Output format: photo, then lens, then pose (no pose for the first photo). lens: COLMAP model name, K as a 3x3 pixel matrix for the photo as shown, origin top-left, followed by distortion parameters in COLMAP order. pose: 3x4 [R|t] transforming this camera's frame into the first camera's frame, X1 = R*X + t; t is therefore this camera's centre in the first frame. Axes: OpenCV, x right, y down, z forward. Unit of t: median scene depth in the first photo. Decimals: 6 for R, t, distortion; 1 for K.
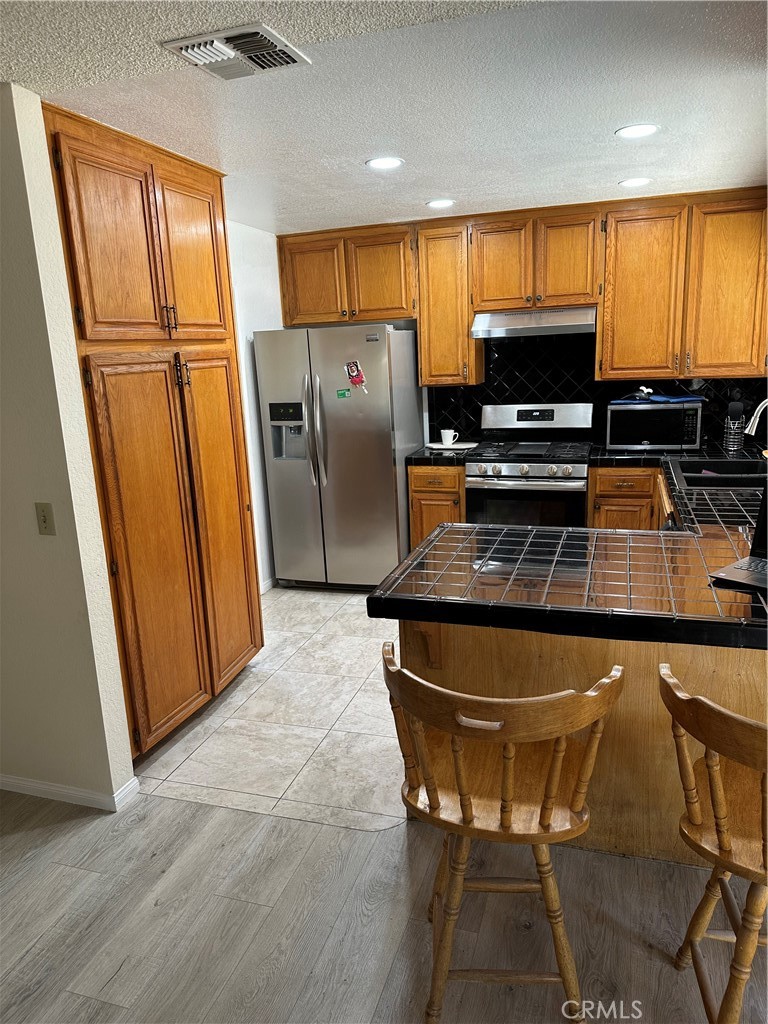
lens RADIAL K [[707.0, 0, 378.8], [0, 707.0, 527.8], [0, 0, 1]] dist [0.037849, -0.065970]
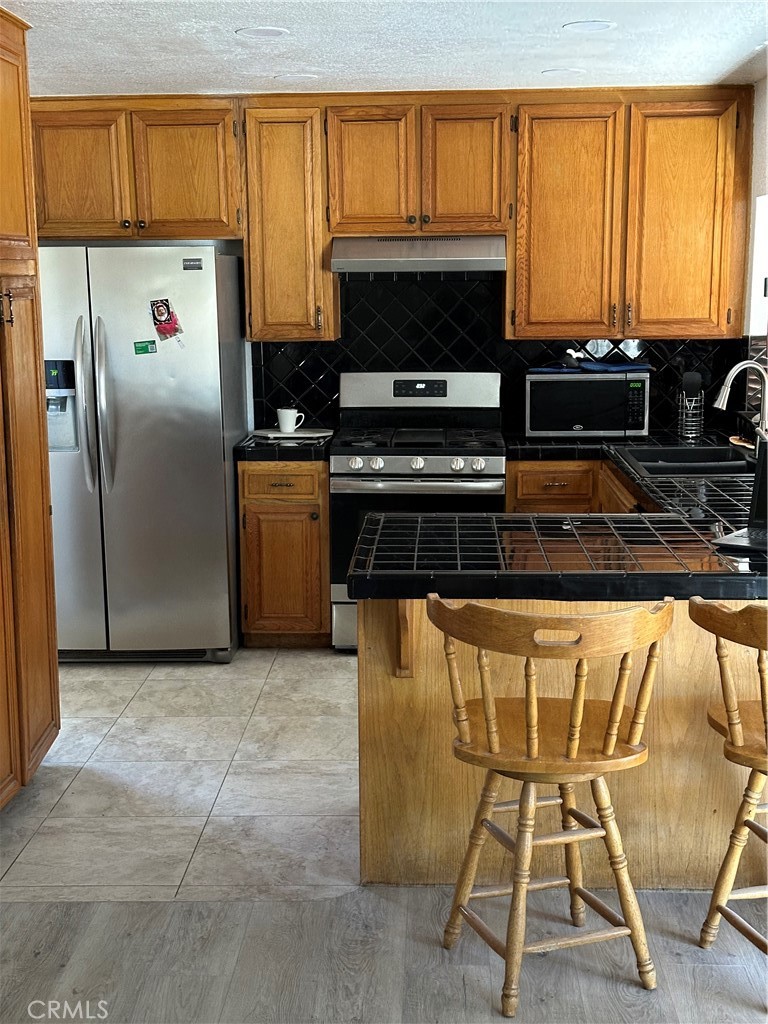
lens RADIAL K [[1413.6, 0, 367.6], [0, 1413.6, 542.6], [0, 0, 1]] dist [0.074847, 0.000000]
pose [[0.962649, -0.013913, 0.270396, -0.211290], [0.033247, 0.997195, -0.067055, 0.082951], [-0.268705, 0.073540, 0.960411, -0.293095]]
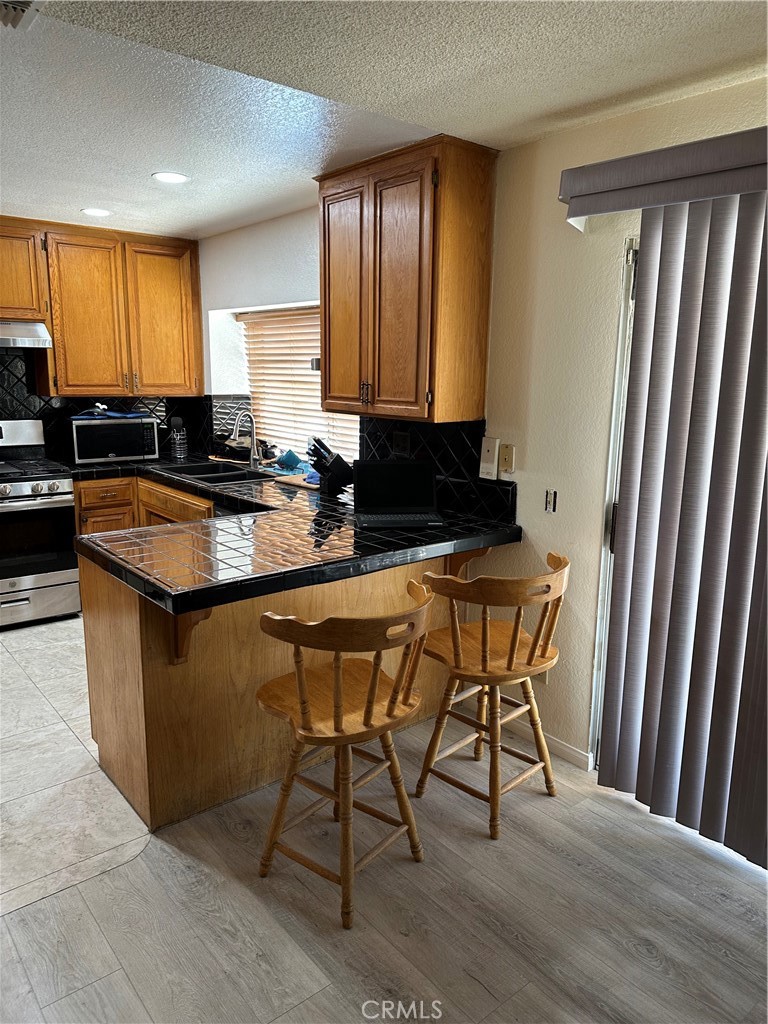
lens RADIAL K [[707.0, 0, 387.3], [0, 707.0, 520.6], [0, 0, 1]] dist [0.037849, -0.065970]
pose [[0.537731, -0.125621, 0.833705, -0.305114], [0.166987, 0.985117, 0.040731, 0.002441], [-0.826414, 0.117315, 0.550705, 0.084301]]
